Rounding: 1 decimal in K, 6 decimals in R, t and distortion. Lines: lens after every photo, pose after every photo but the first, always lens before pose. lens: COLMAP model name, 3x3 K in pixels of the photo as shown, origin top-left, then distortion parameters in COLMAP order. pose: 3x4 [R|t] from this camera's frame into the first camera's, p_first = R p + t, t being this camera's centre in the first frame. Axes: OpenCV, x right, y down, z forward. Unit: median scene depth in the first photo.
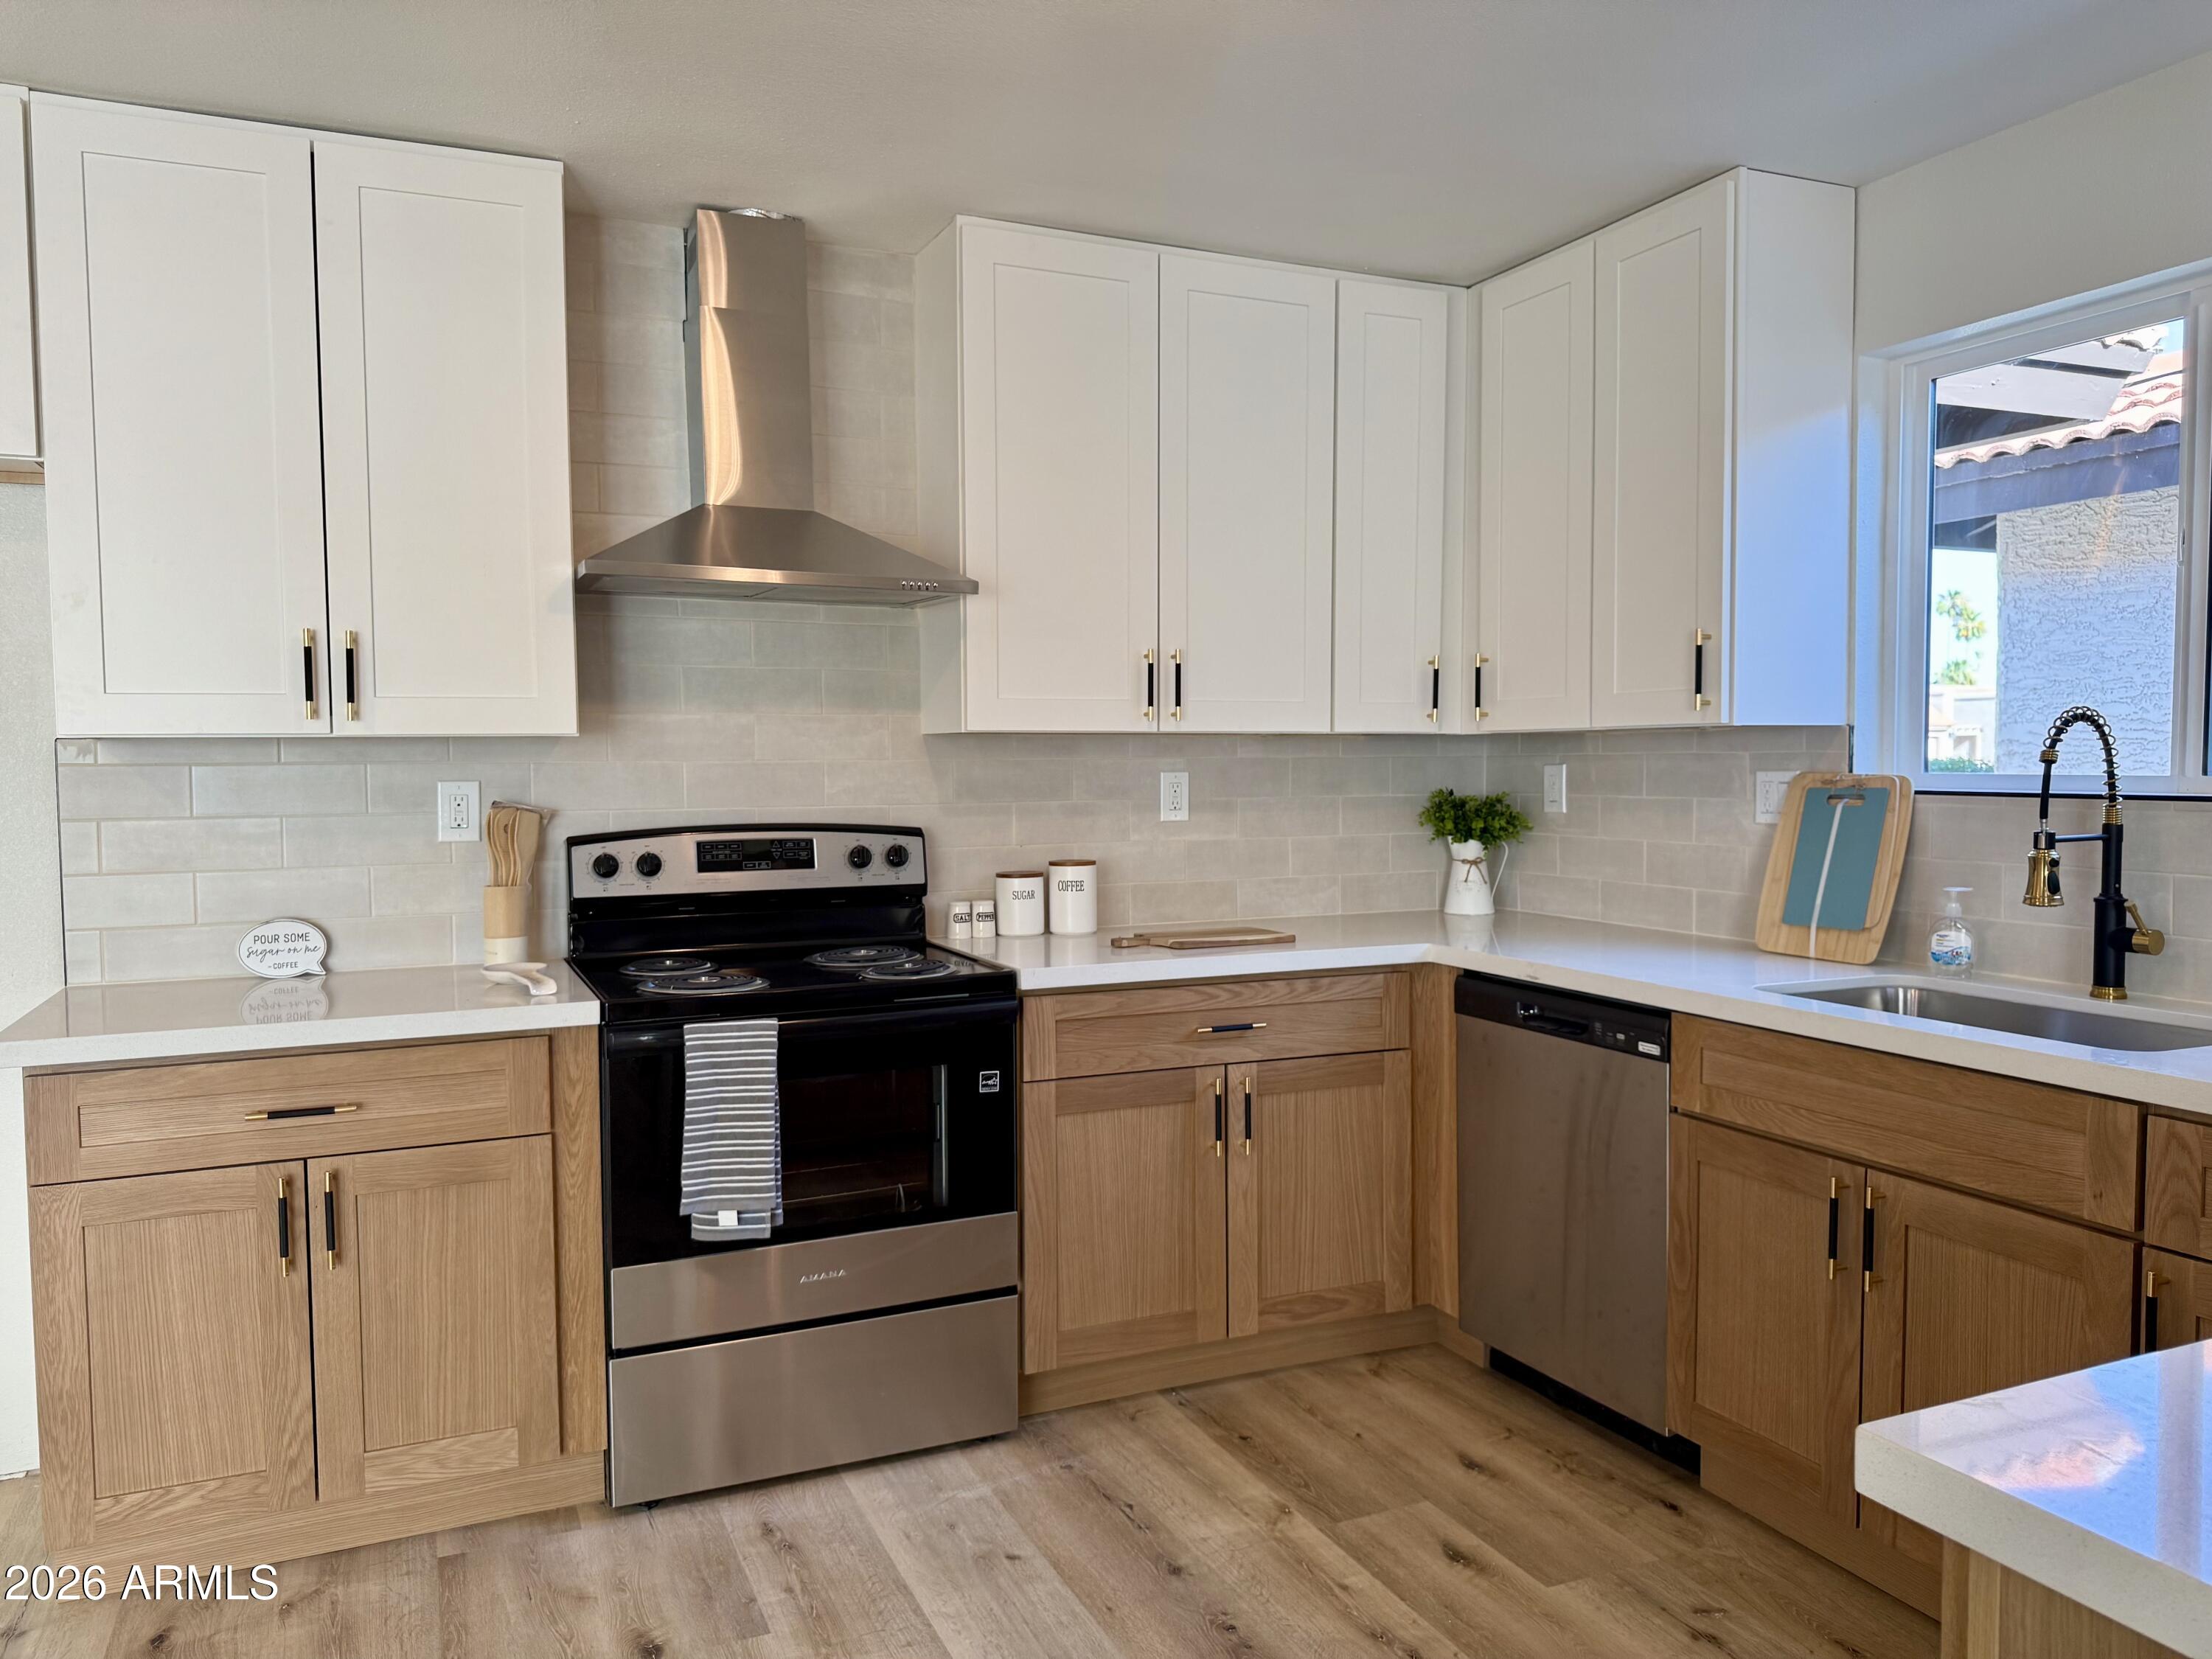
lens RADIAL K [[1564.0, 0, 1101.0], [0, 1564.0, 837.5], [0, 0, 1]] dist [0.040259, -0.049576]
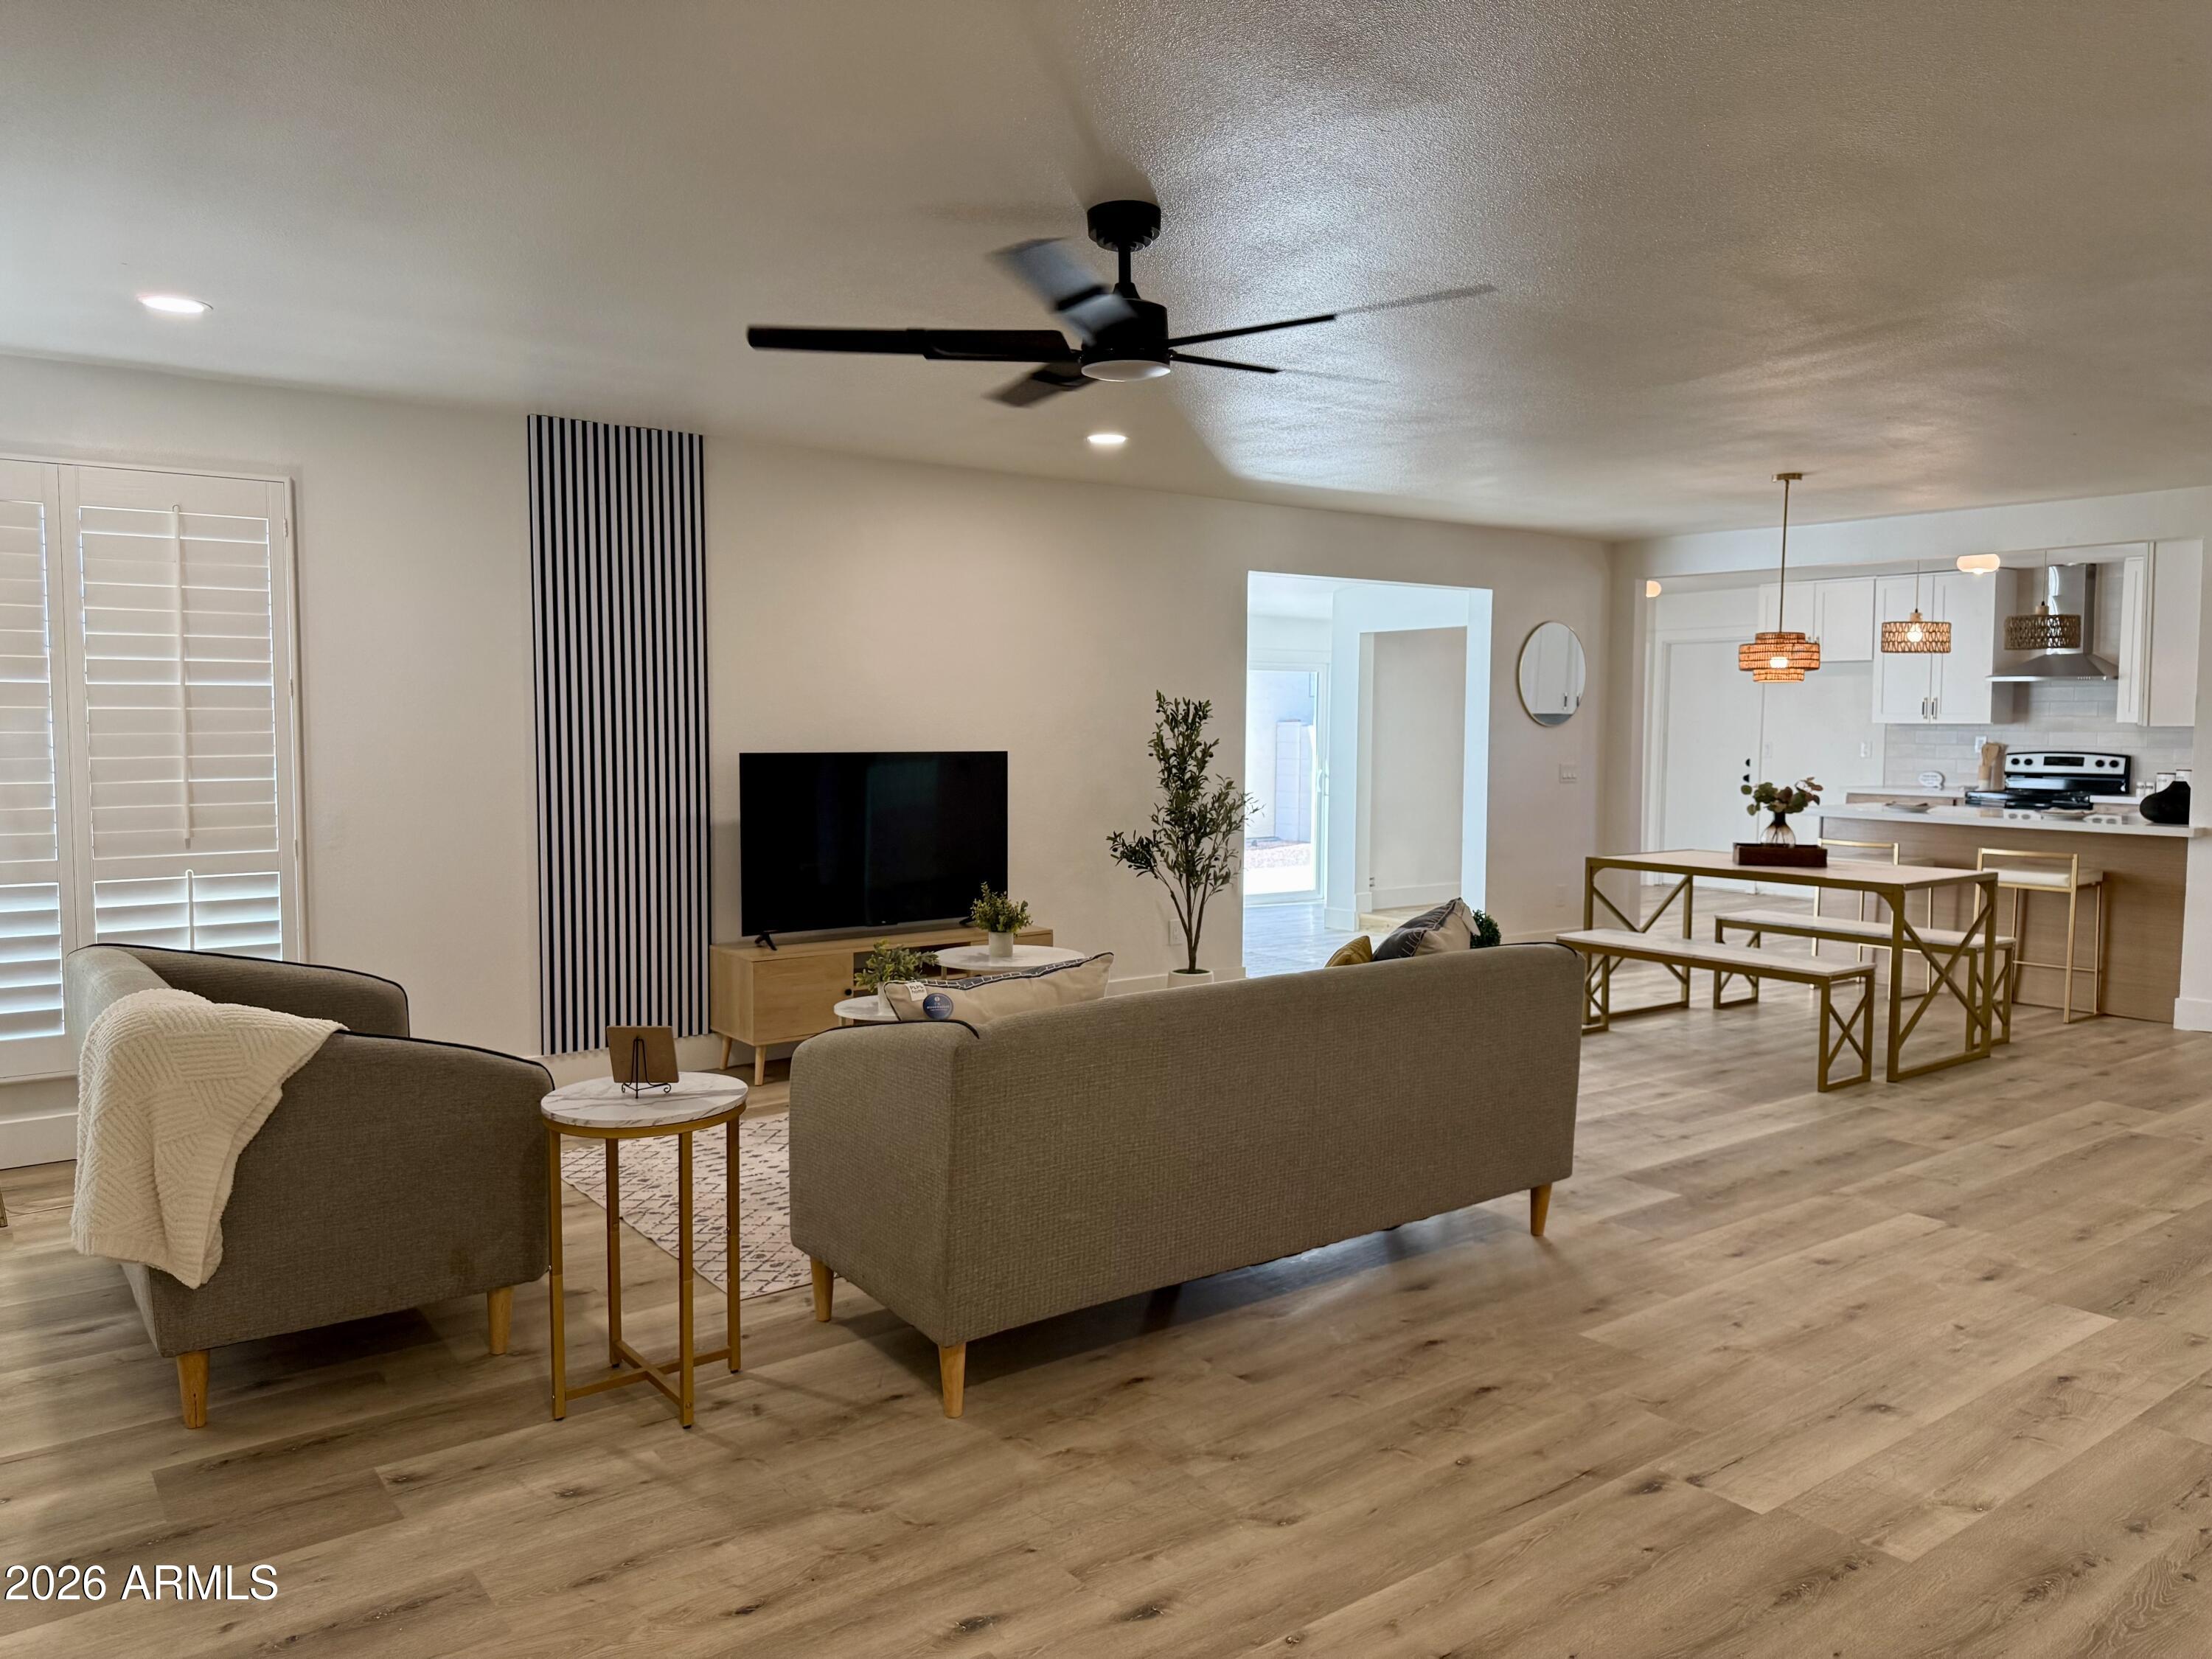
lens RADIAL K [[1564.0, 0, 1100.2], [0, 1564.0, 822.1], [0, 0, 1]] dist [0.040259, -0.049576]
pose [[0.224675, 0.072064, -0.971765, 2.724498], [-0.053015, 0.996689, 0.061655, 0.045408], [0.972991, 0.037666, 0.227752, -1.806145]]
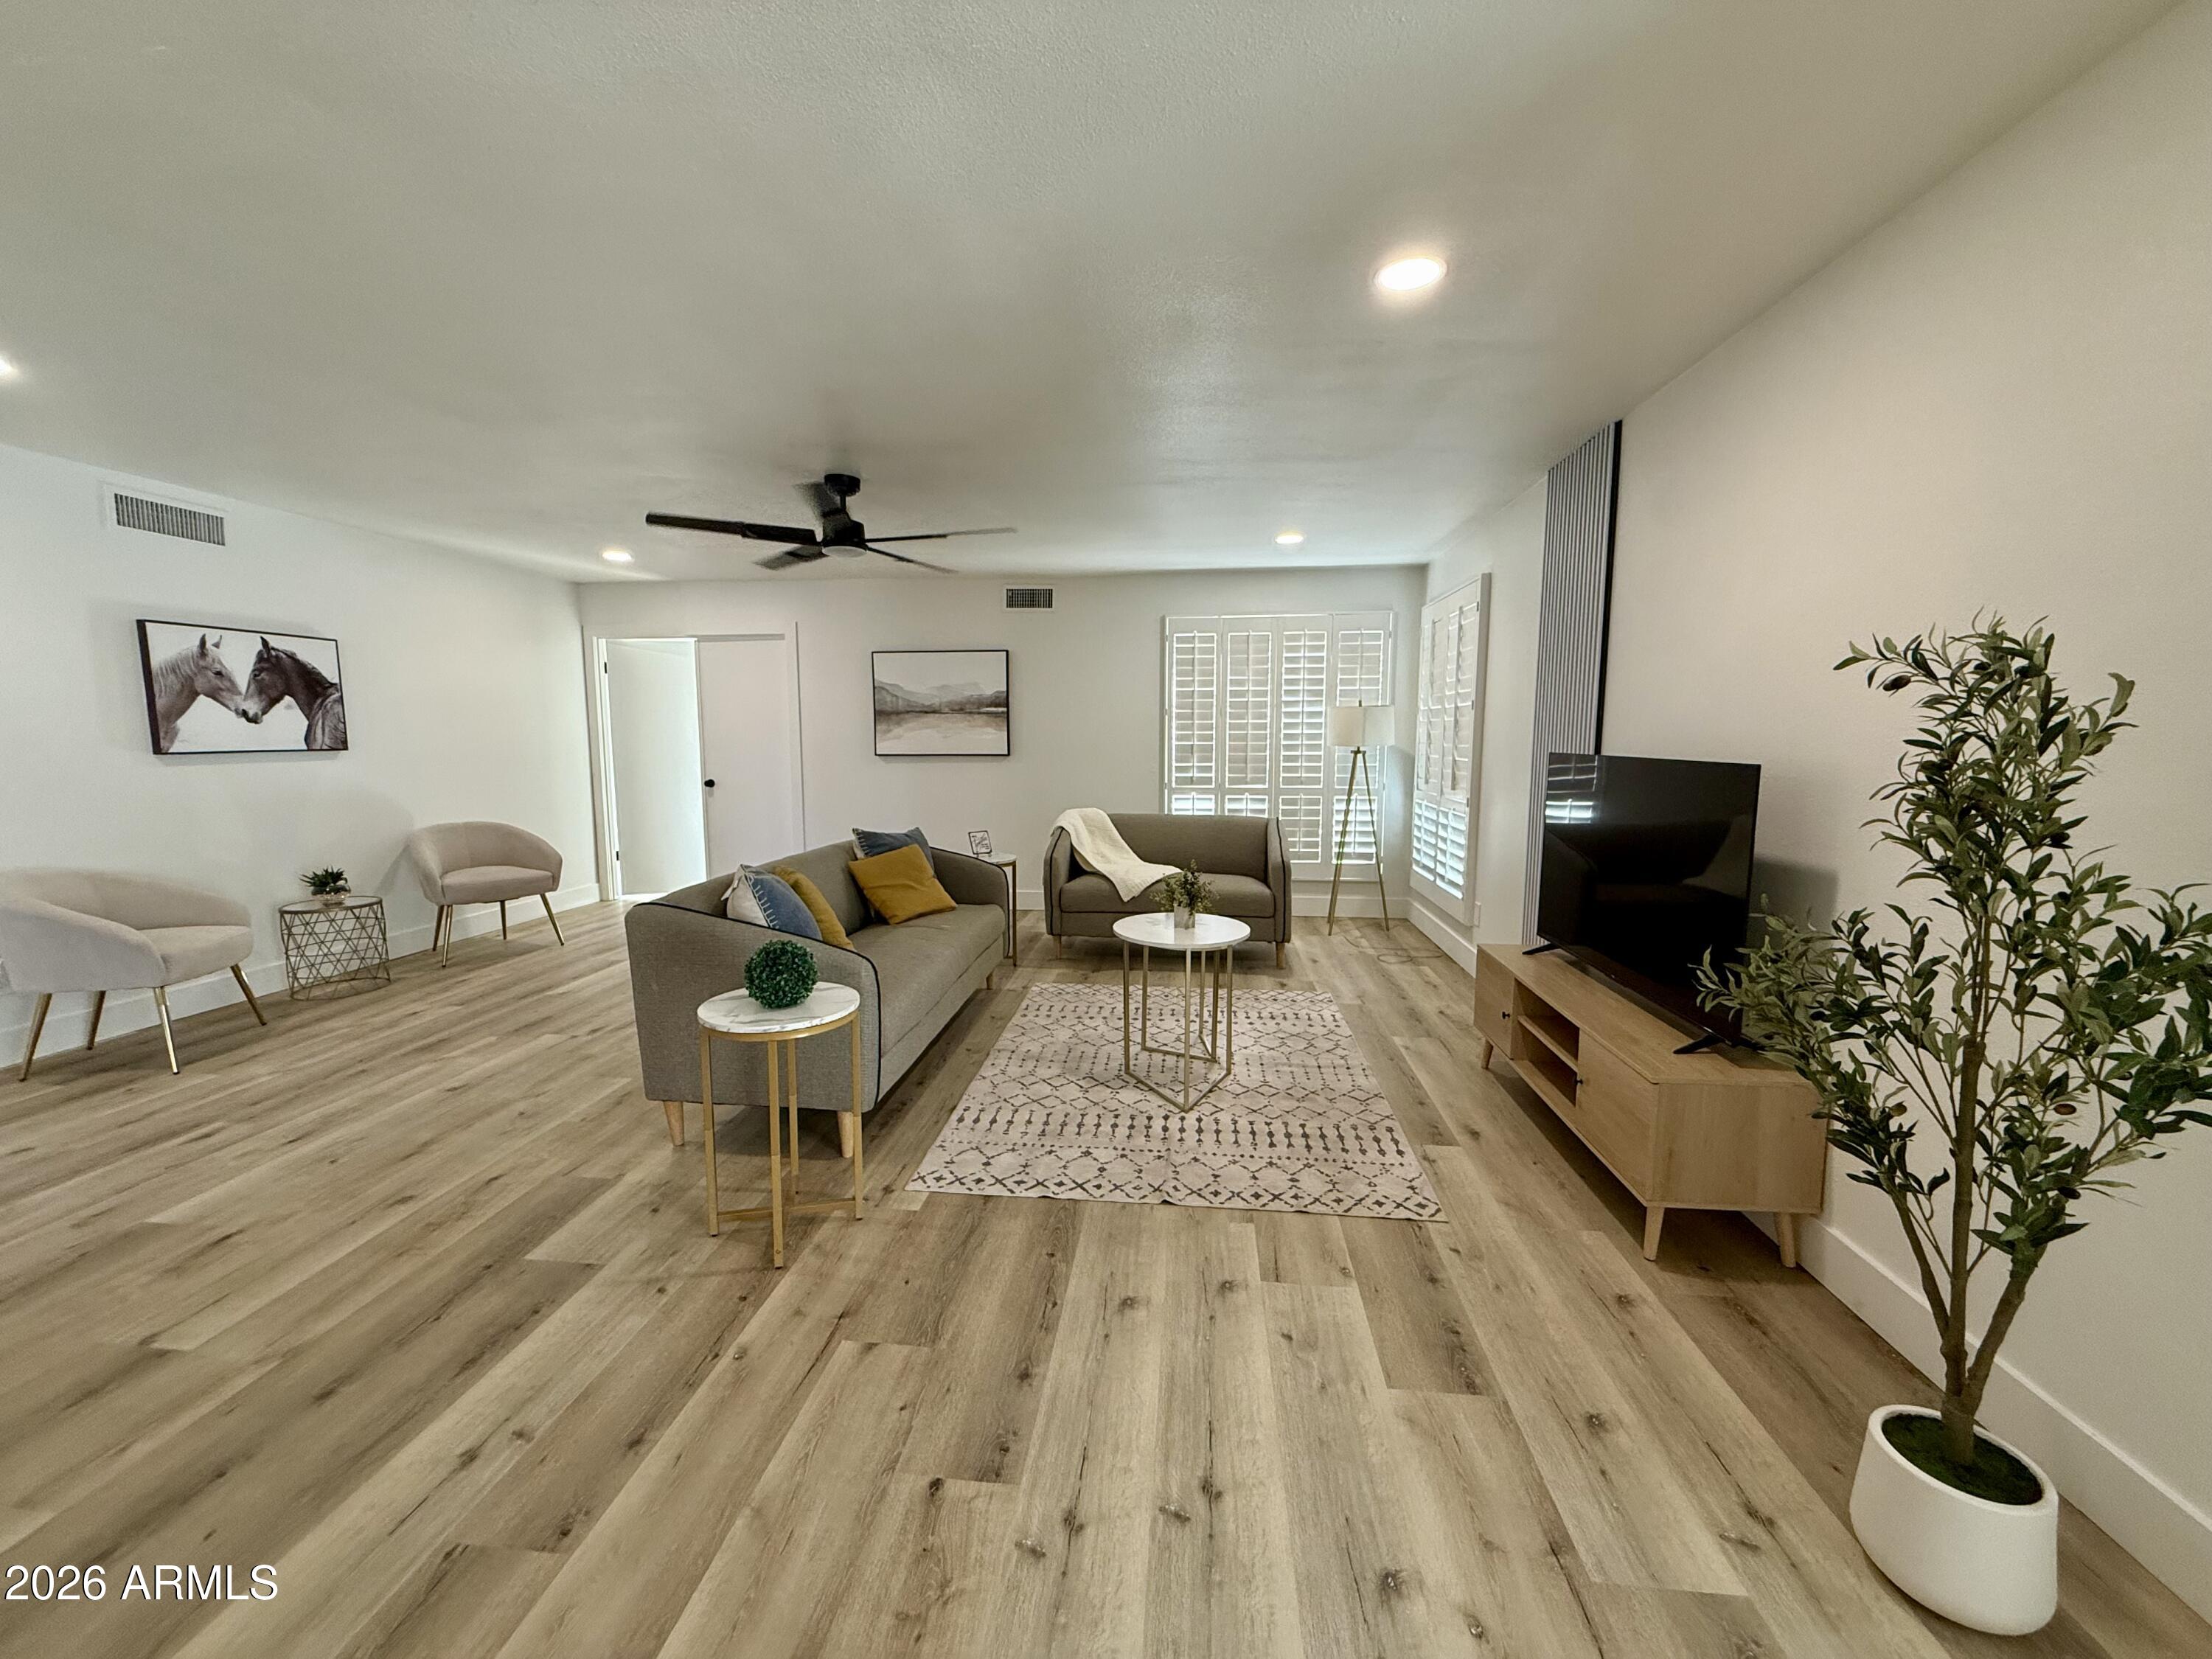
lens RADIAL K [[880.1, 0, 1099.9], [0, 880.1, 836.7], [0, 0, 1]] dist [-0.000818, 0.000237]
pose [[-0.864818, -0.052202, 0.499364, 0.640865], [0.030340, 0.987329, 0.155756, 0.019418], [-0.501167, 0.149852, -0.852277, -0.570999]]
